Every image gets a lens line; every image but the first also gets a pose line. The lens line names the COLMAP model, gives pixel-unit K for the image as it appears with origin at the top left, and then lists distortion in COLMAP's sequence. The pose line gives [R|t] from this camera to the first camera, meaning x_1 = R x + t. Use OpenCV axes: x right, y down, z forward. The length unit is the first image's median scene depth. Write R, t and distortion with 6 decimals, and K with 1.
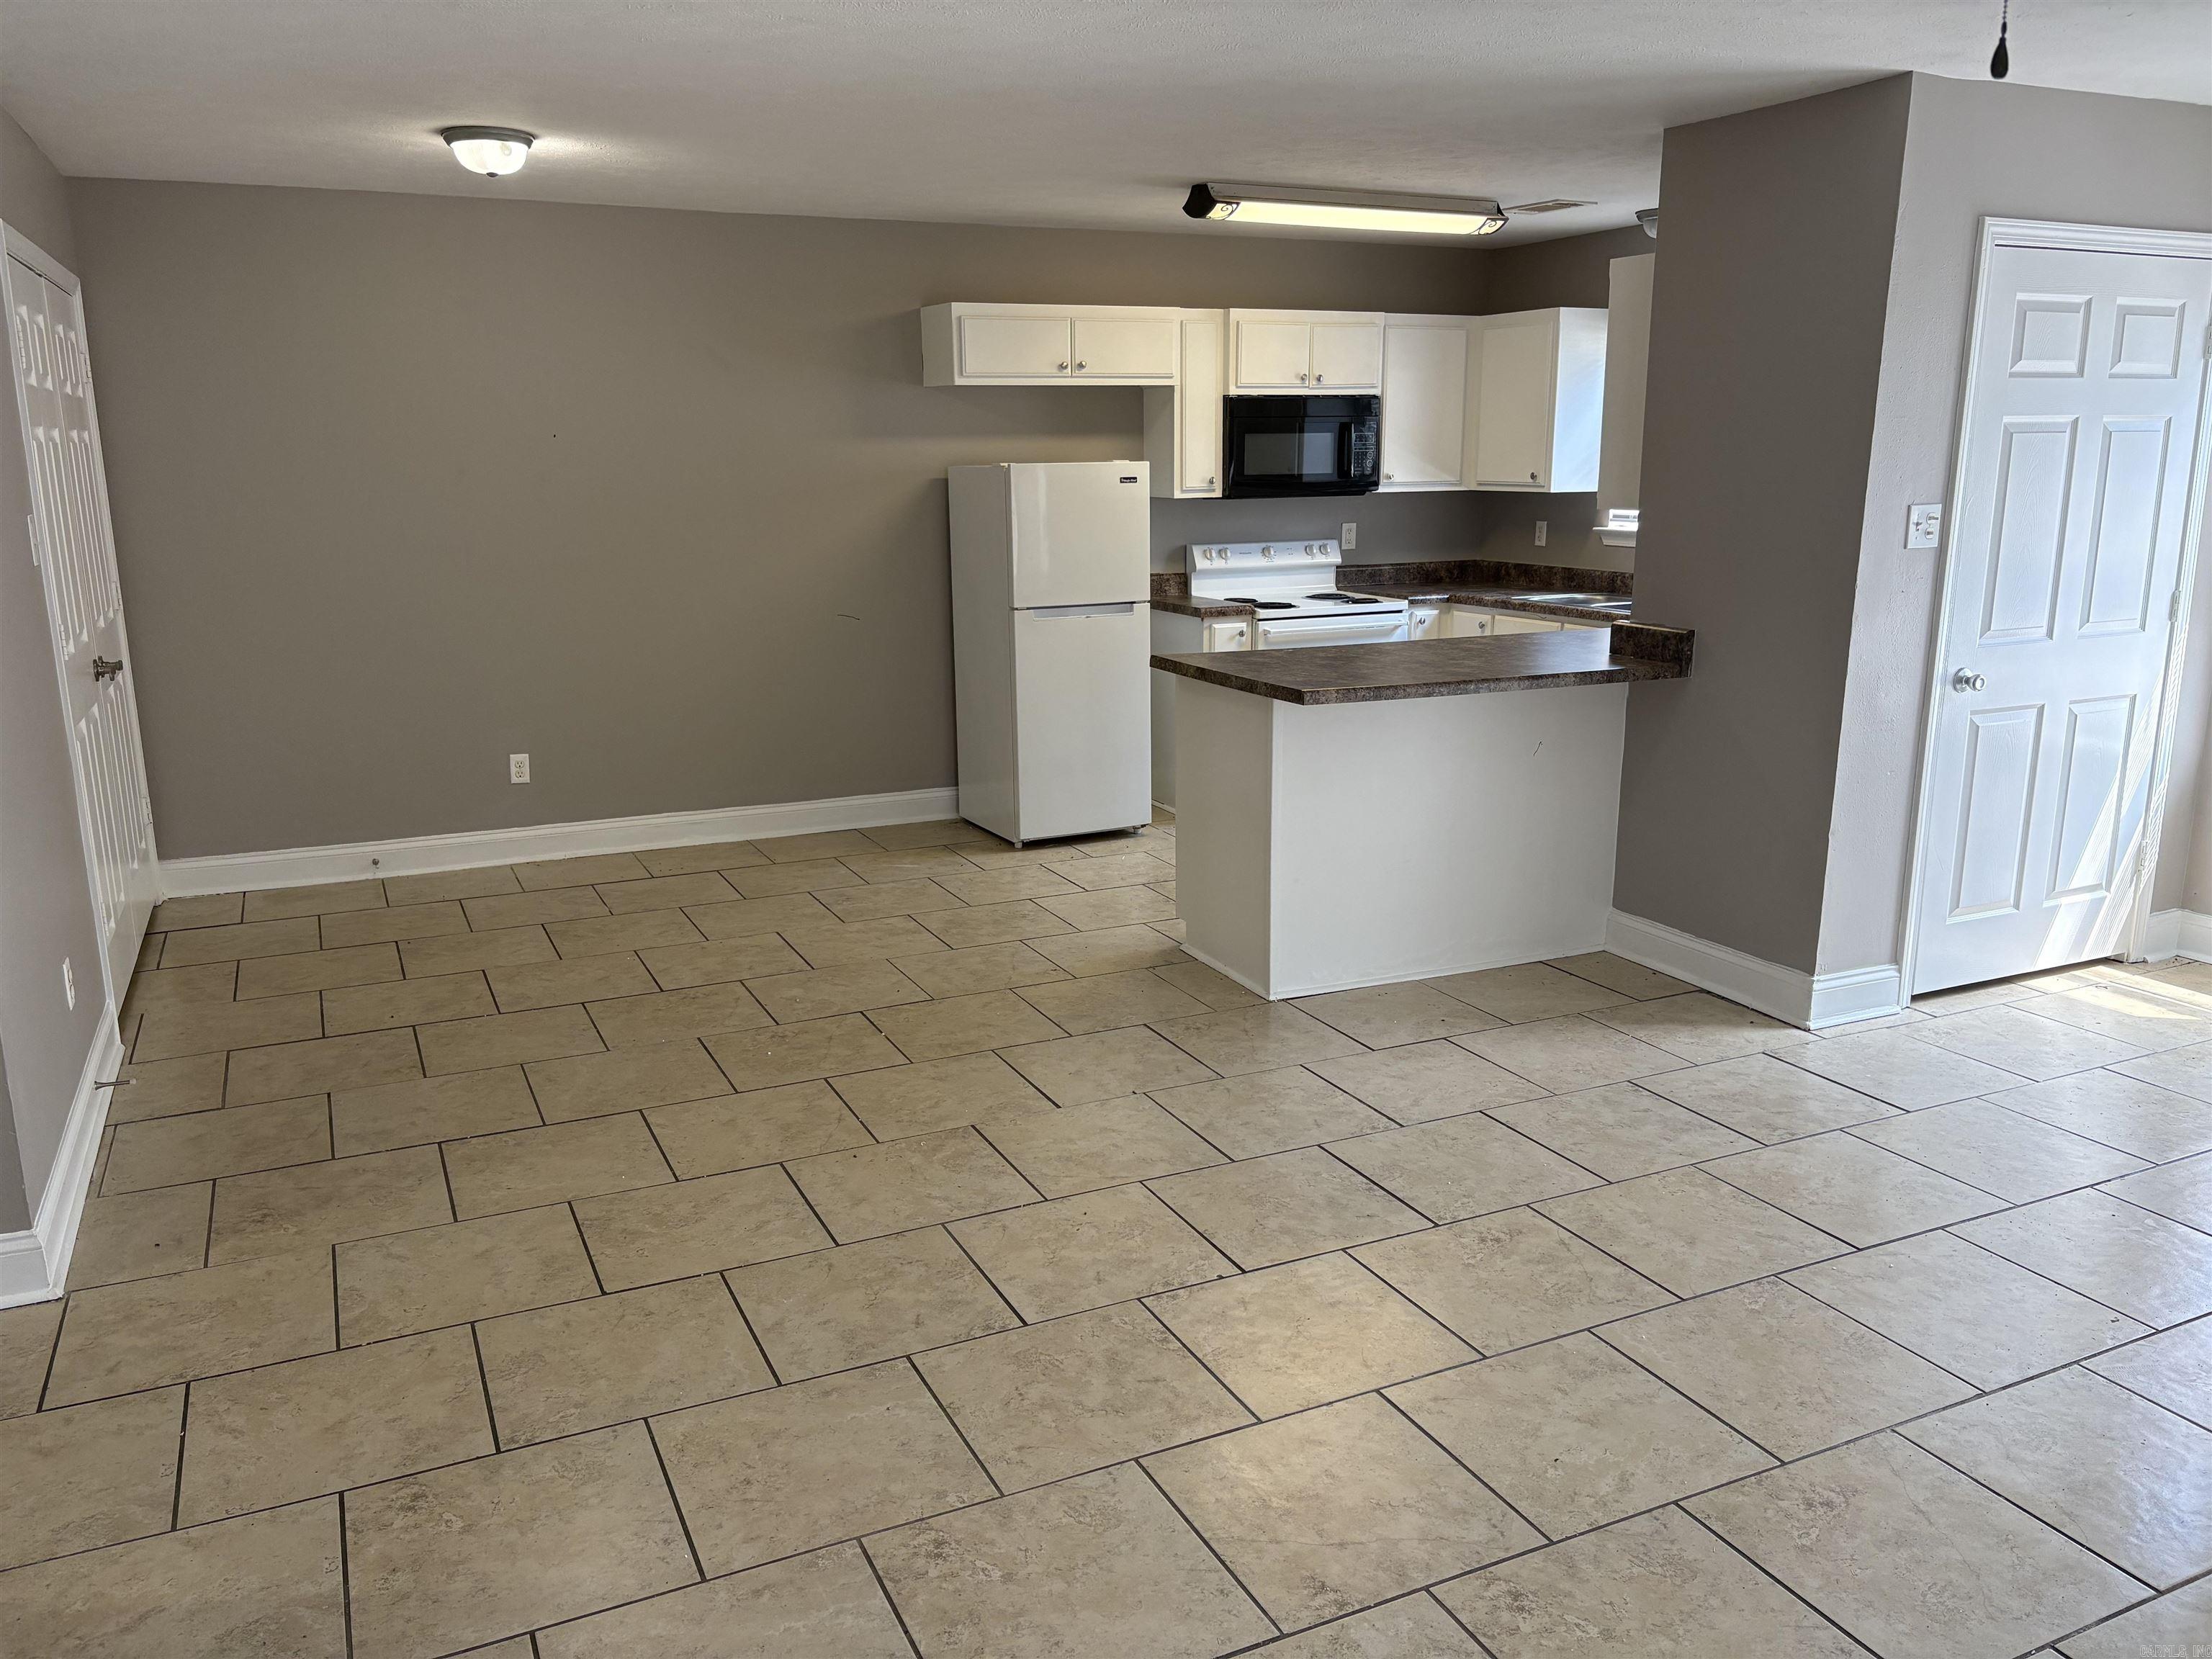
lens RADIAL K [[1676.7, 0, 1105.0], [0, 1676.7, 834.1], [0, 0, 1]] dist [0.049439, -0.061974]
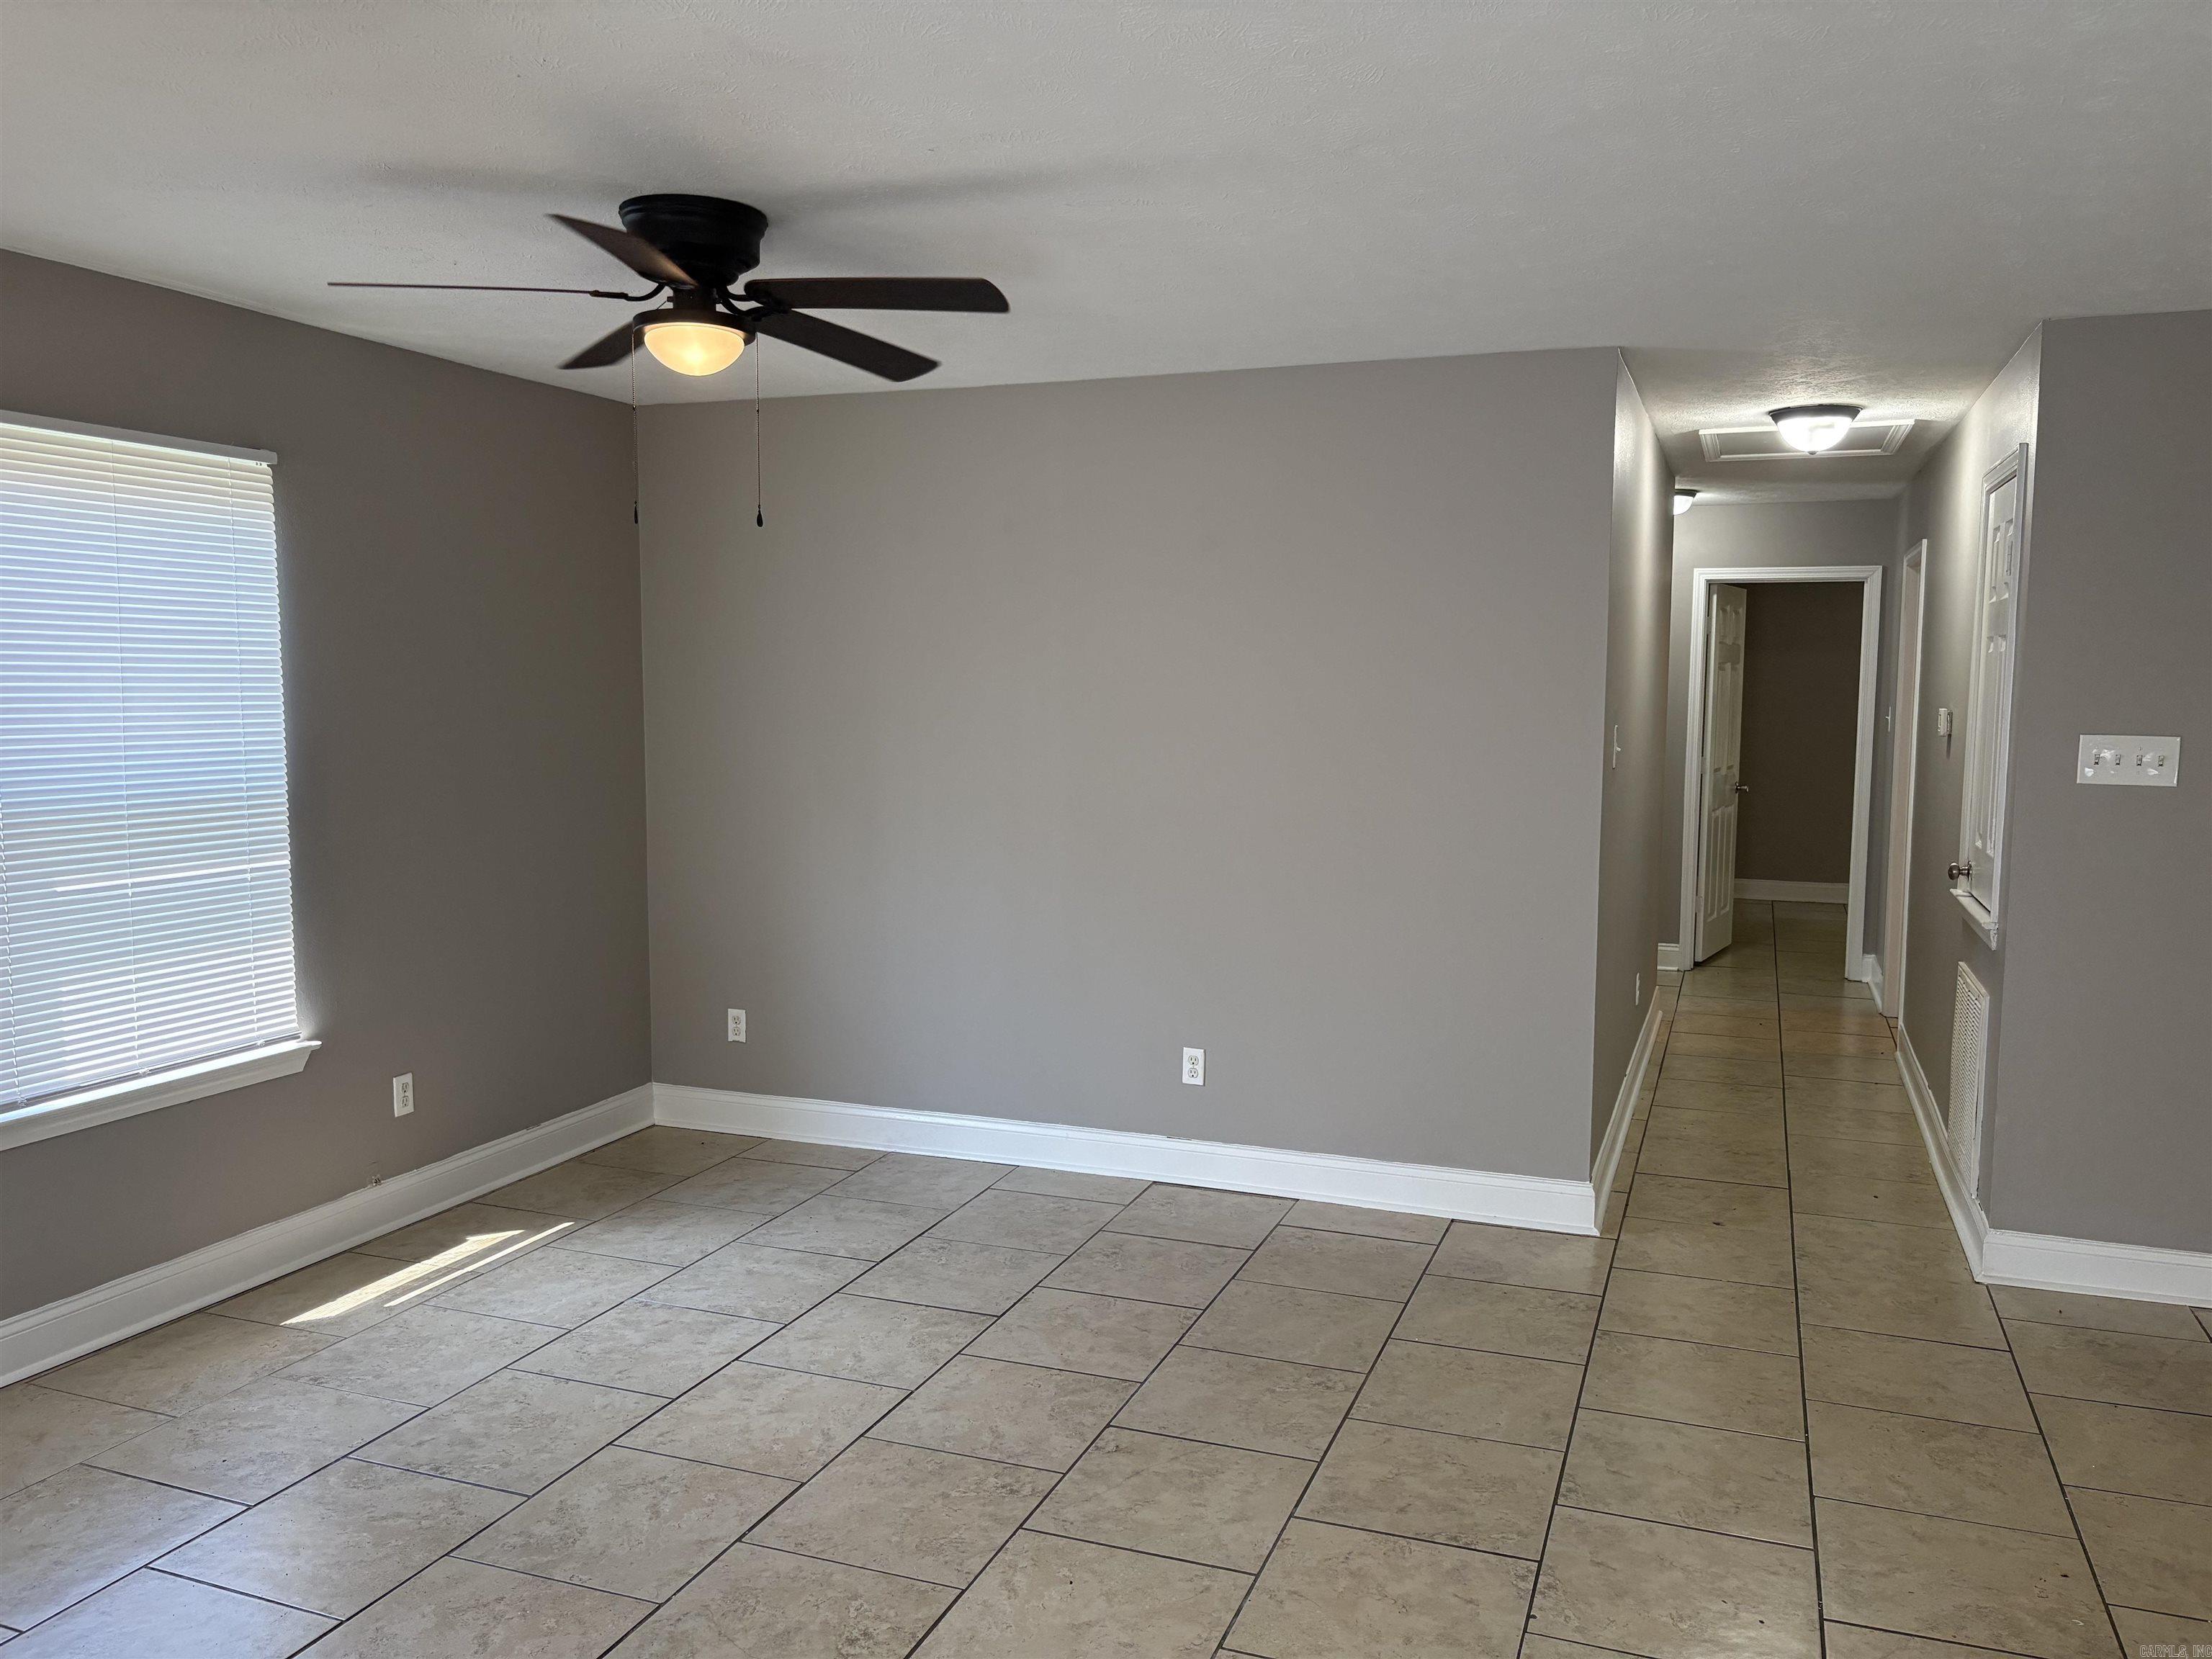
lens RADIAL K [[1676.7, 0, 1105.0], [0, 1676.7, 834.1], [0, 0, 1]] dist [0.049439, -0.061974]
pose [[-0.720816, 0.071457, -0.689433, 0.414378], [-0.154764, 0.952967, 0.260580, -0.162481], [0.675628, 0.294529, -0.675855, 0.686960]]
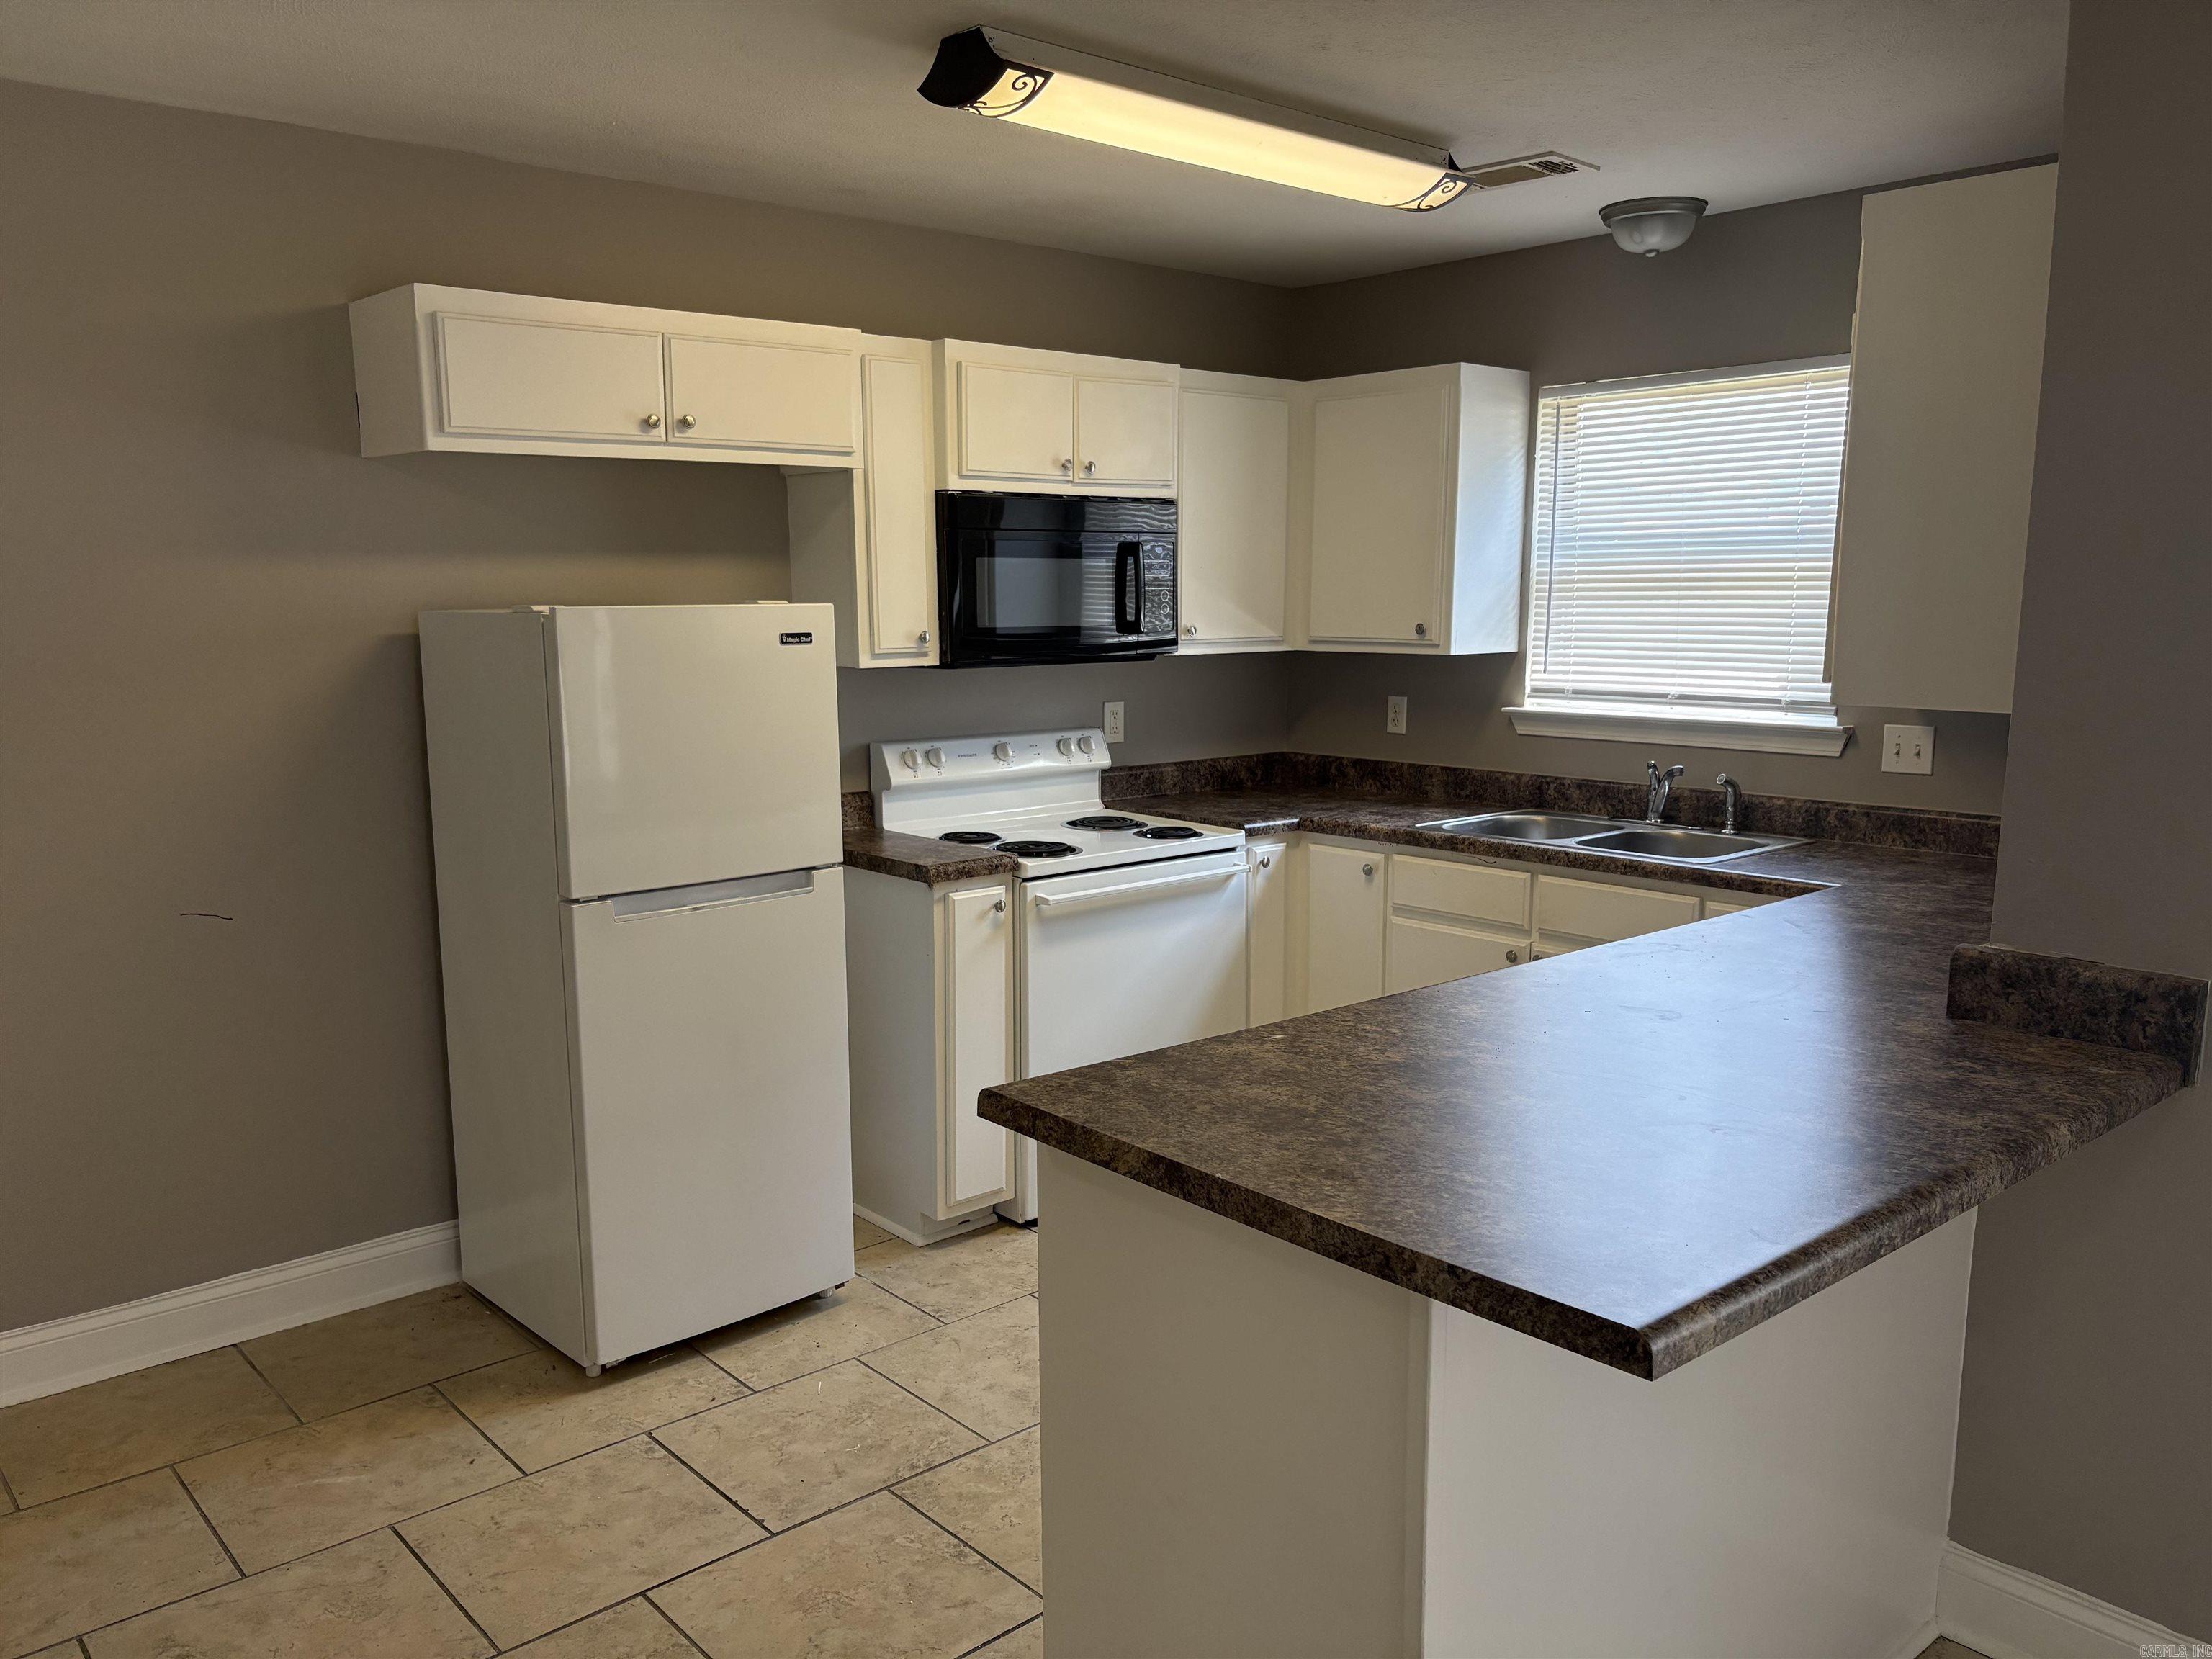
lens RADIAL K [[1681.3, 0, 1102.1], [0, 1681.3, 852.8], [0, 0, 1]] dist [0.157284, -0.245133]
pose [[0.960560, -0.036564, 0.275658, -0.039532], [0.055536, 0.996571, -0.061332, -0.098900], [-0.272470, 0.074222, 0.959297, 0.438839]]
